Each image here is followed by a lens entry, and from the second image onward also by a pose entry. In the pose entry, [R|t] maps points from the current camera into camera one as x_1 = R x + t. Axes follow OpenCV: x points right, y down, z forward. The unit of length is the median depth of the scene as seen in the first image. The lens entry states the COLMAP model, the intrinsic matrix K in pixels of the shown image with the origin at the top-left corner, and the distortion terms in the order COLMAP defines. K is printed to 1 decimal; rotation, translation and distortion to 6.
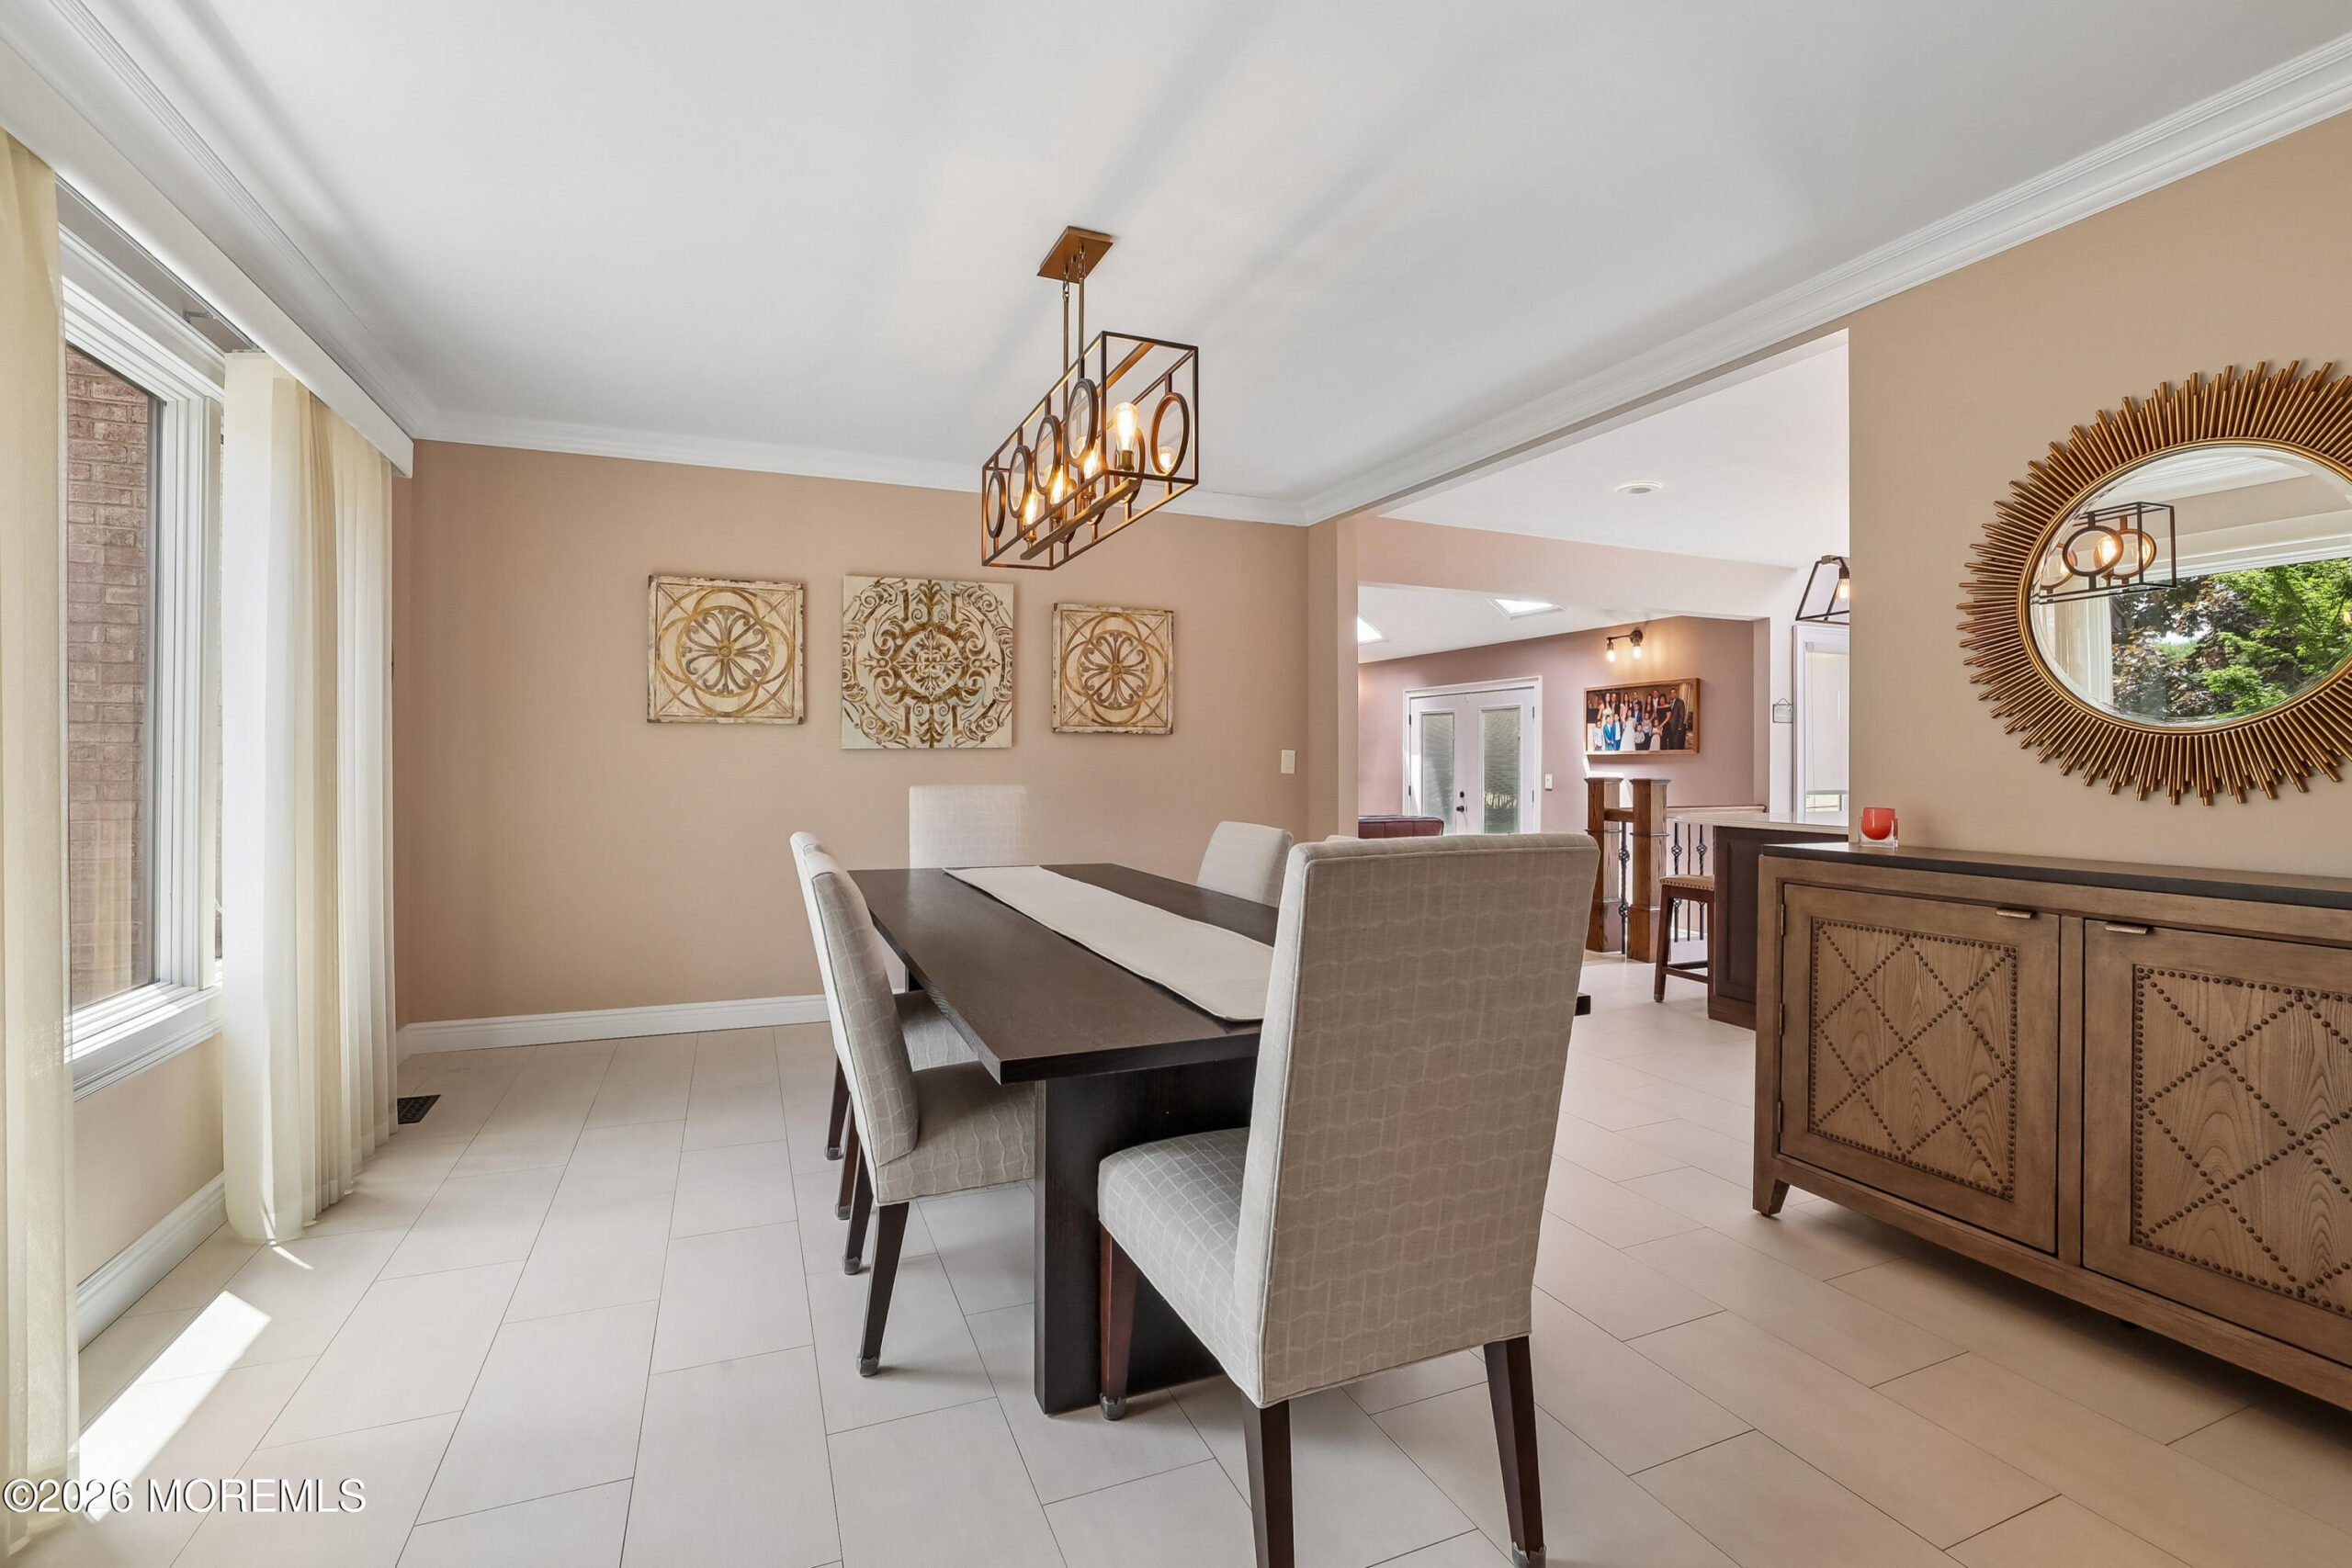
lens RADIAL K [[1016.1, 0, 1171.1], [0, 1016.1, 768.7], [0, 0, 1]] dist [-0.036703, 0.009576]
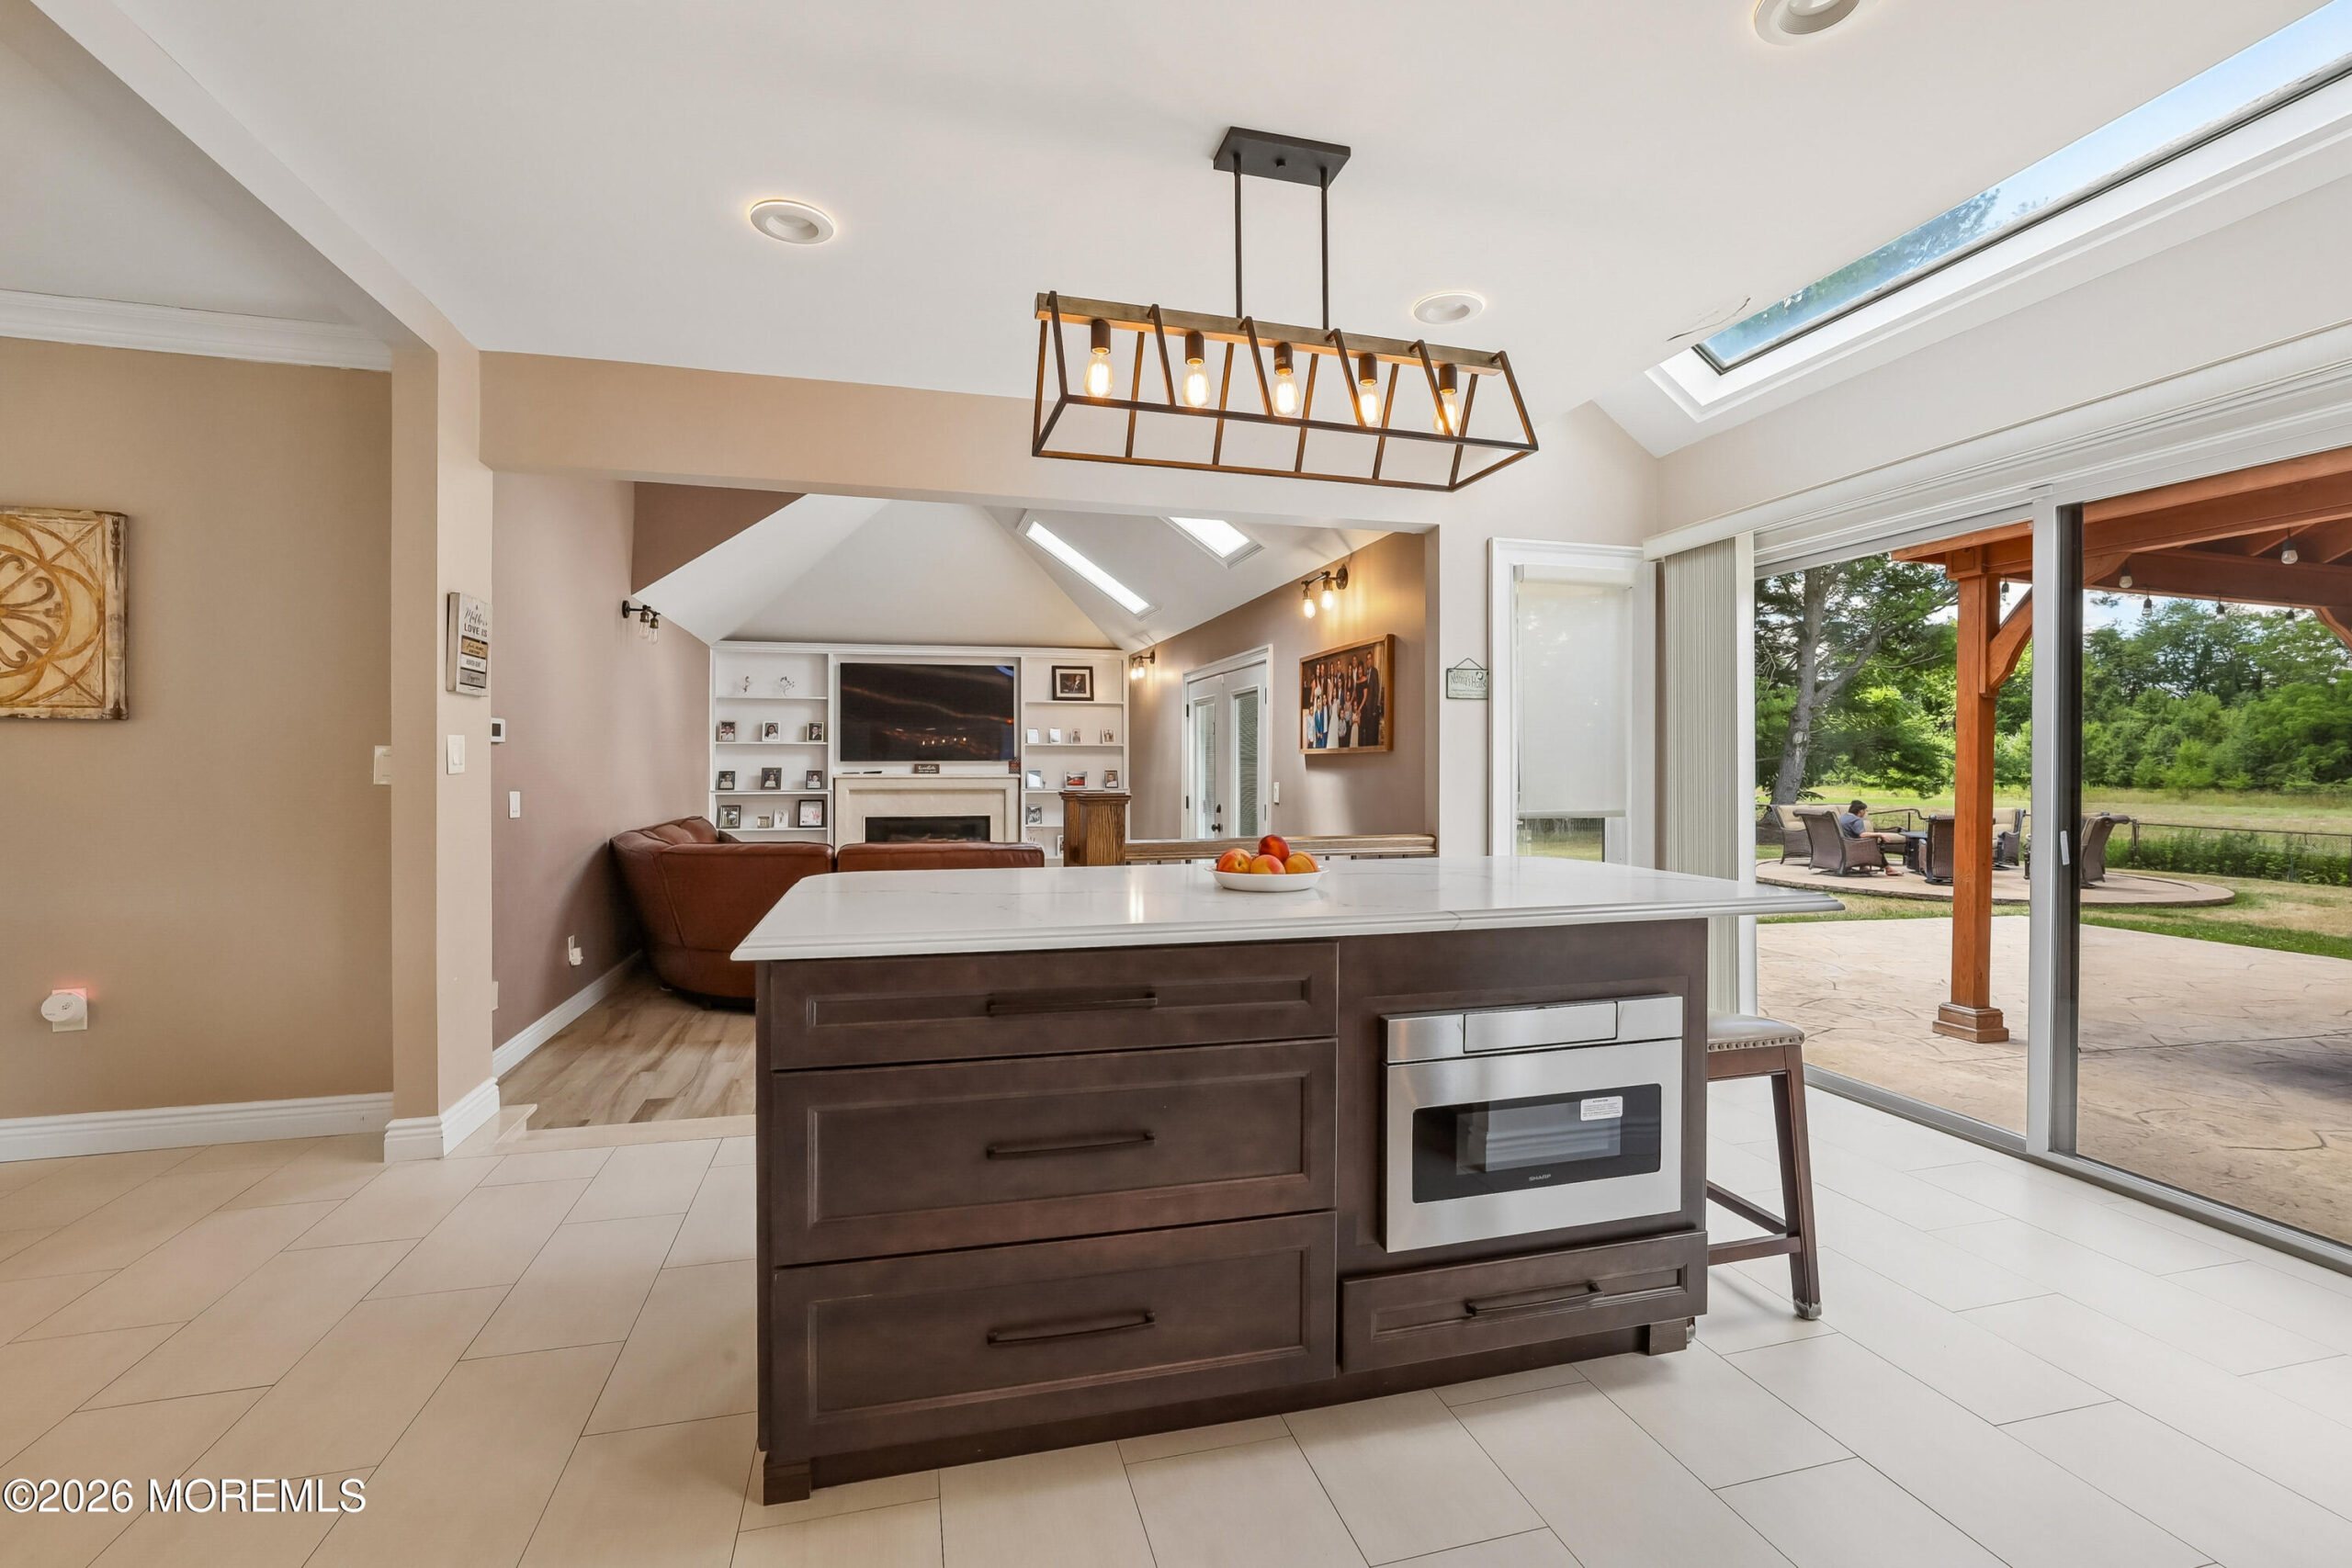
lens RADIAL K [[1016.1, 0, 1175.3], [0, 1016.1, 767.1], [0, 0, 1]] dist [-0.036703, 0.009576]
pose [[0.992025, -0.000942, -0.126037, 0.698355], [0.000188, 0.999982, -0.006001, -0.002303], [0.126040, 0.005930, 0.992007, 0.511159]]
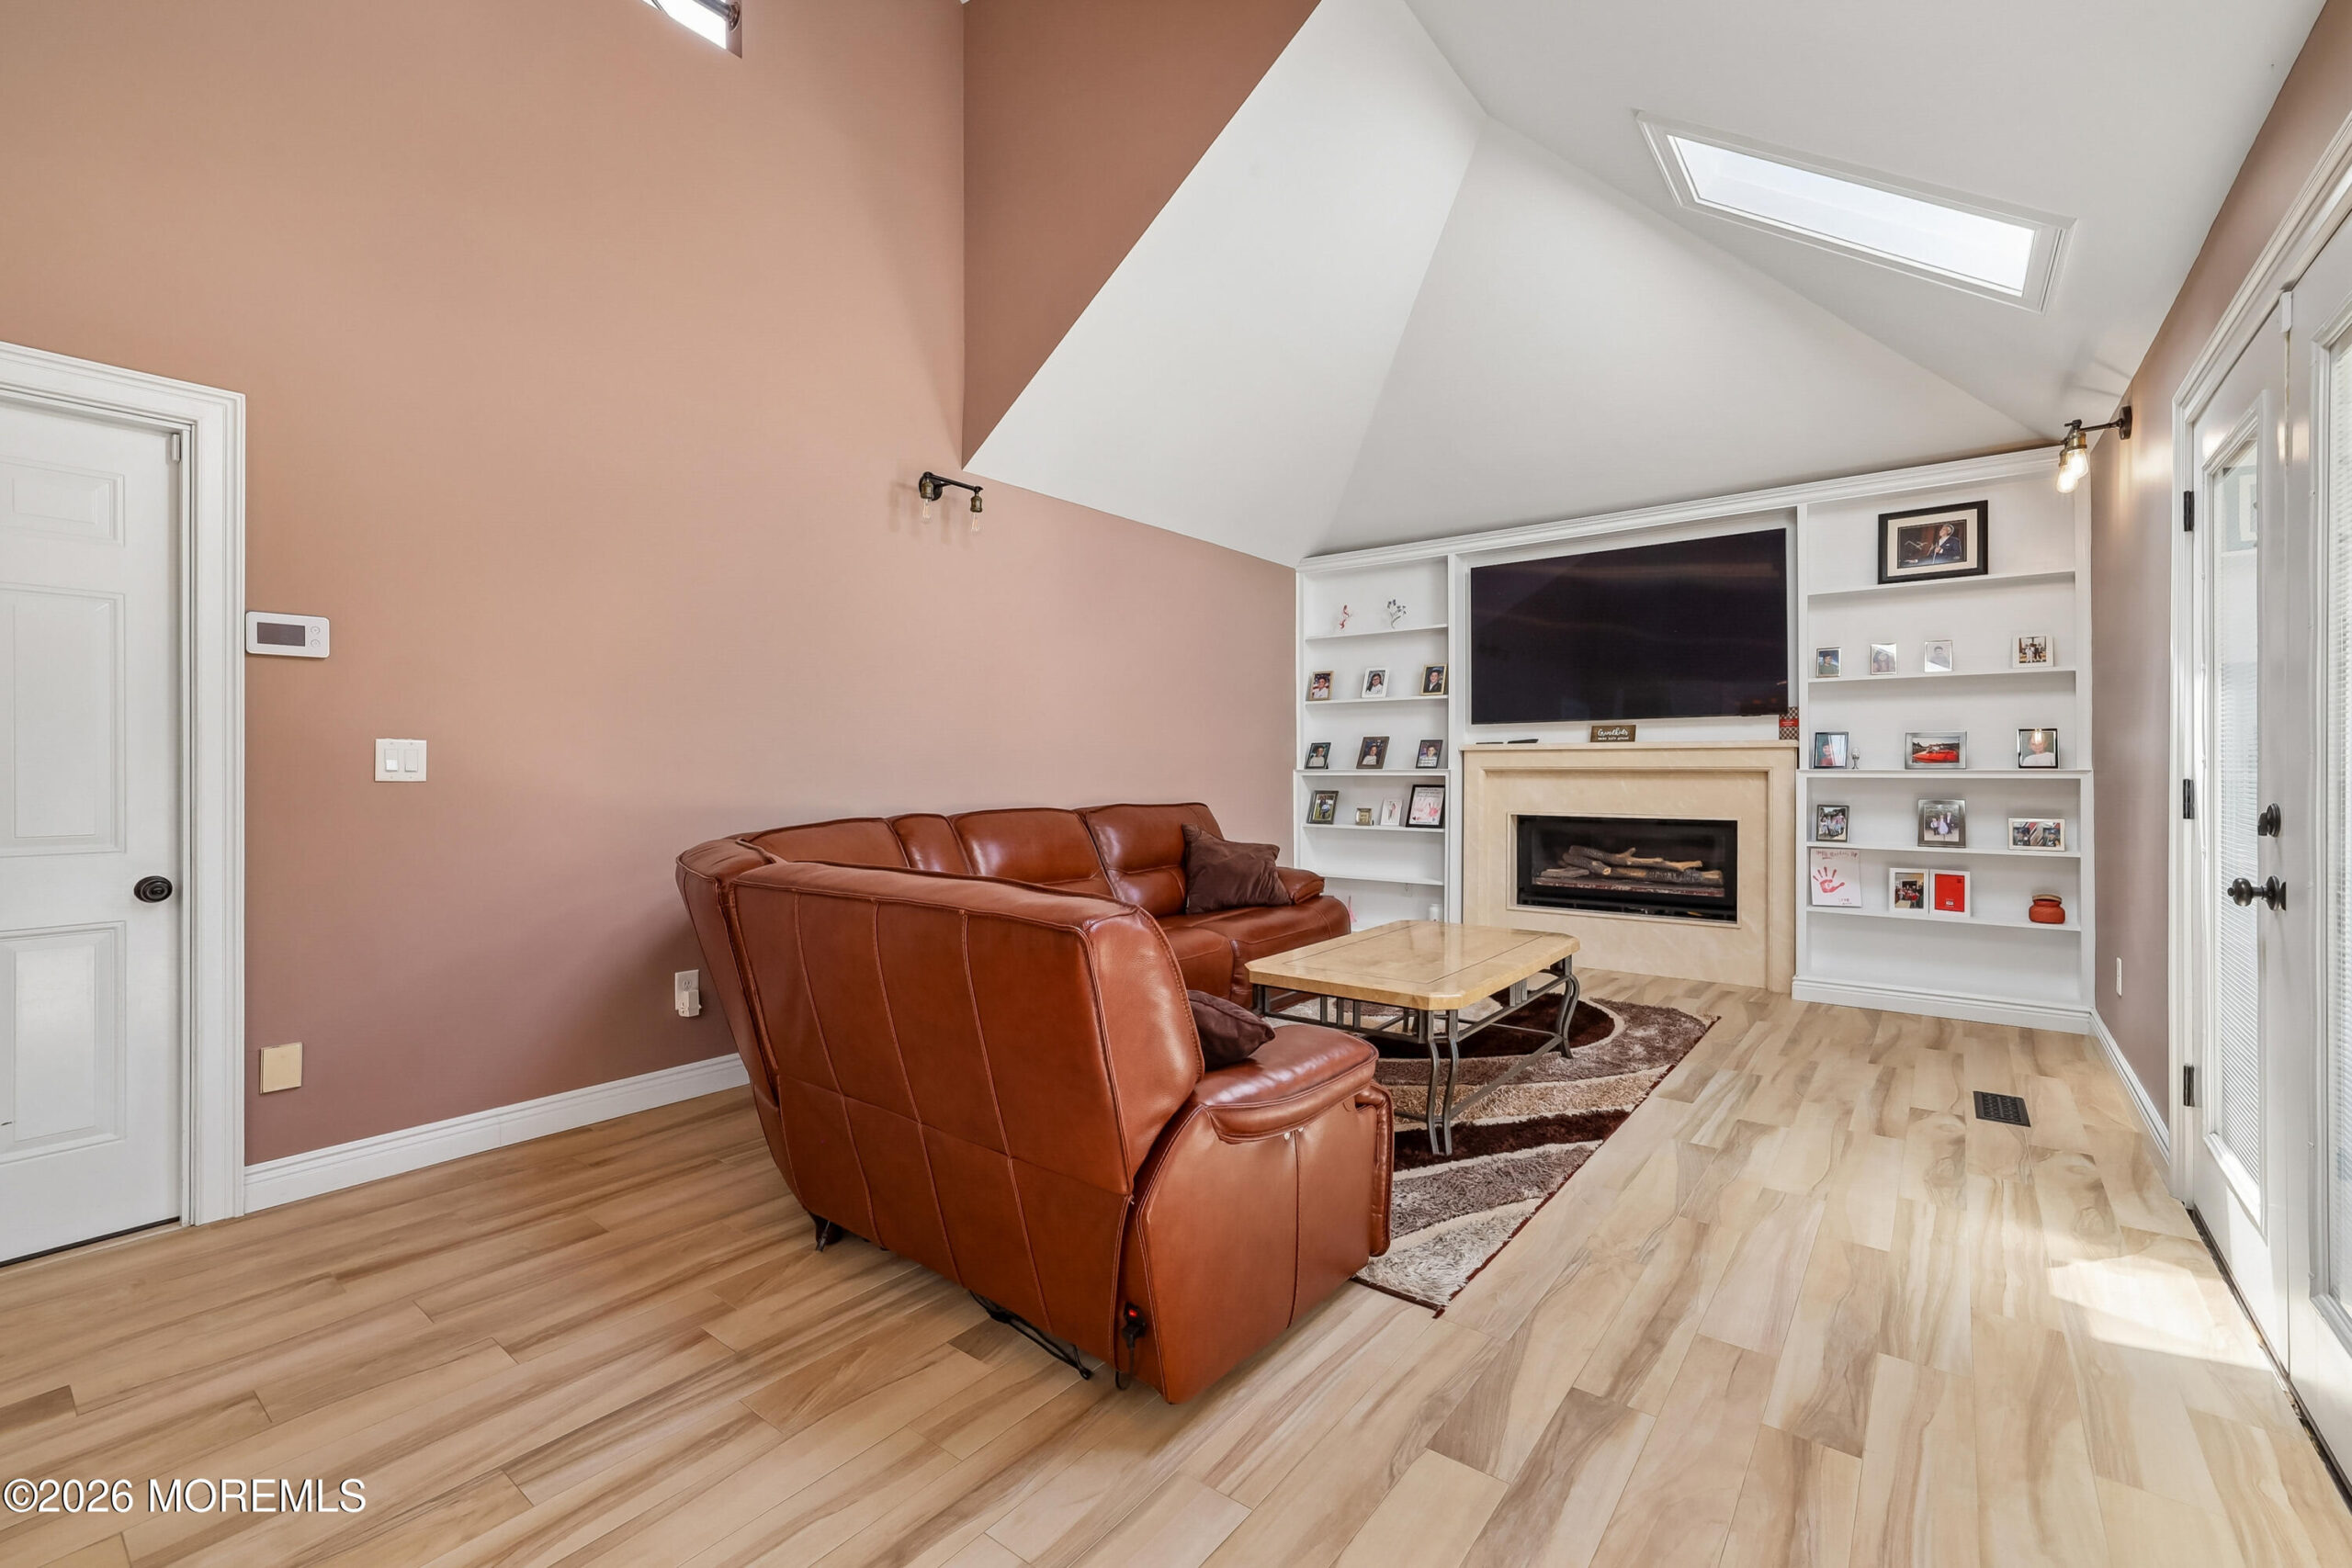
lens RADIAL K [[1016.1, 0, 1145.4], [0, 1016.1, 763.0], [0, 0, 1]] dist [-0.036703, 0.009576]
pose [[0.491566, -0.005790, -0.870821, 0.685747], [-0.002839, 0.999962, -0.008251, 0.033056], [0.870836, 0.006528, 0.491531, 1.419981]]
